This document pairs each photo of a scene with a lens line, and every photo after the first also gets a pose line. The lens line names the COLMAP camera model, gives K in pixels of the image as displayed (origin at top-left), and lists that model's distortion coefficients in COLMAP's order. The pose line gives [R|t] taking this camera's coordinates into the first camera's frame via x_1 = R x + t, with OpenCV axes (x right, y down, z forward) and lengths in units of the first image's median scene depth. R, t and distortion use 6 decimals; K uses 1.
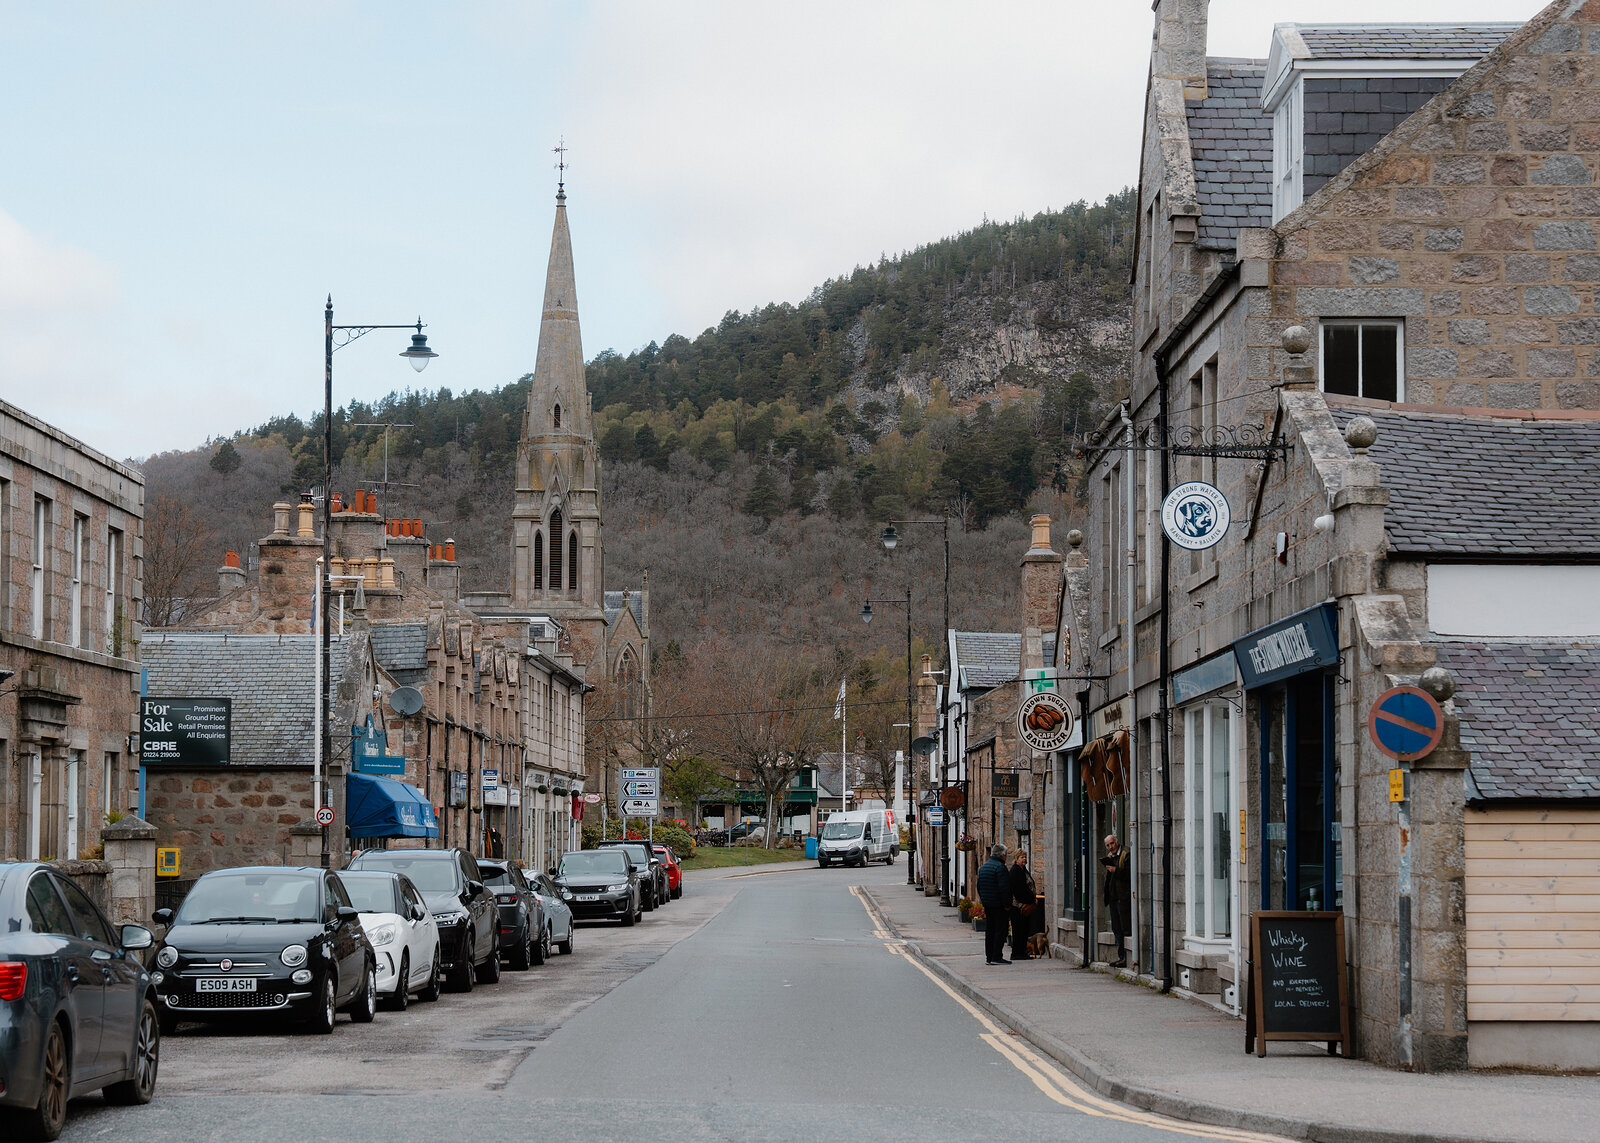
lens RADIAL K [[3343.3, 0, 800.0], [0, 3343.3, 571.5], [0, 0, 1]] dist [0.047094, -0.468953]
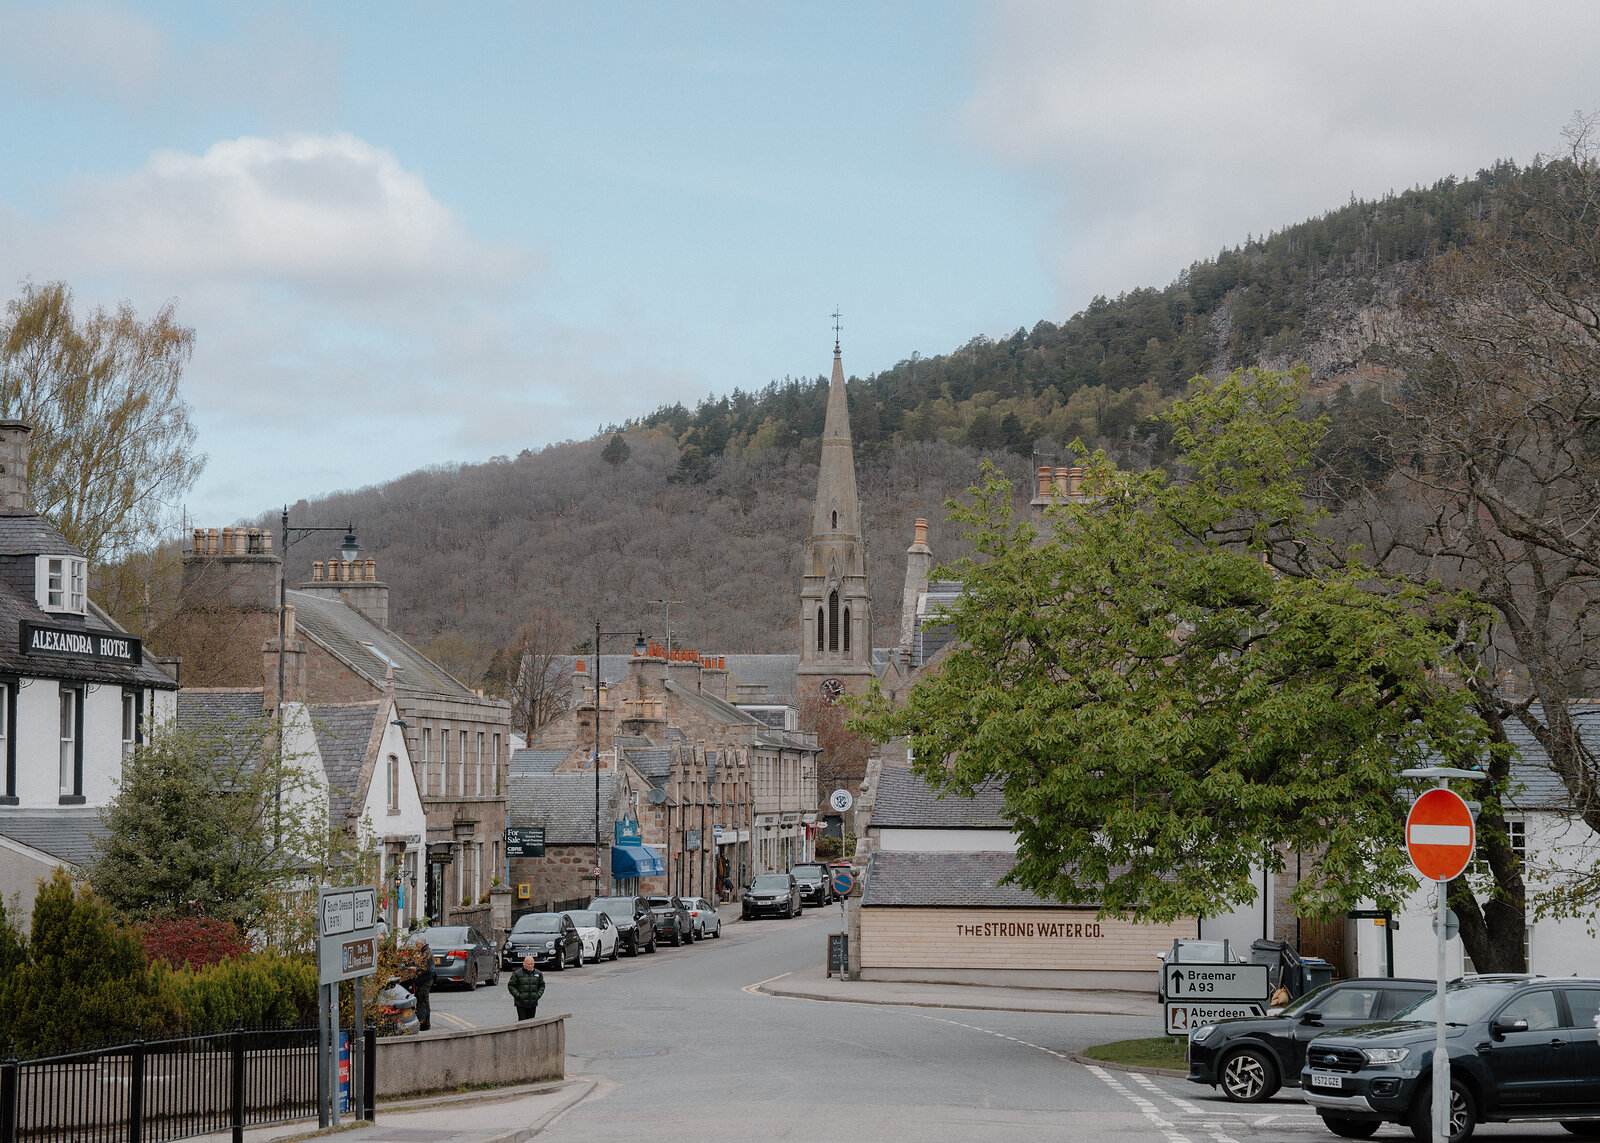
lens RADIAL K [[3974.4, 0, 800.0], [0, 3974.4, 571.5], [0, 0, 1]] dist [0.320159, 0.264893]
pose [[0.991169, -0.006664, -0.132439, 0.052789], [0.010574, 0.999528, 0.028841, -0.030946], [0.132184, -0.029986, 0.990771, -0.241918]]
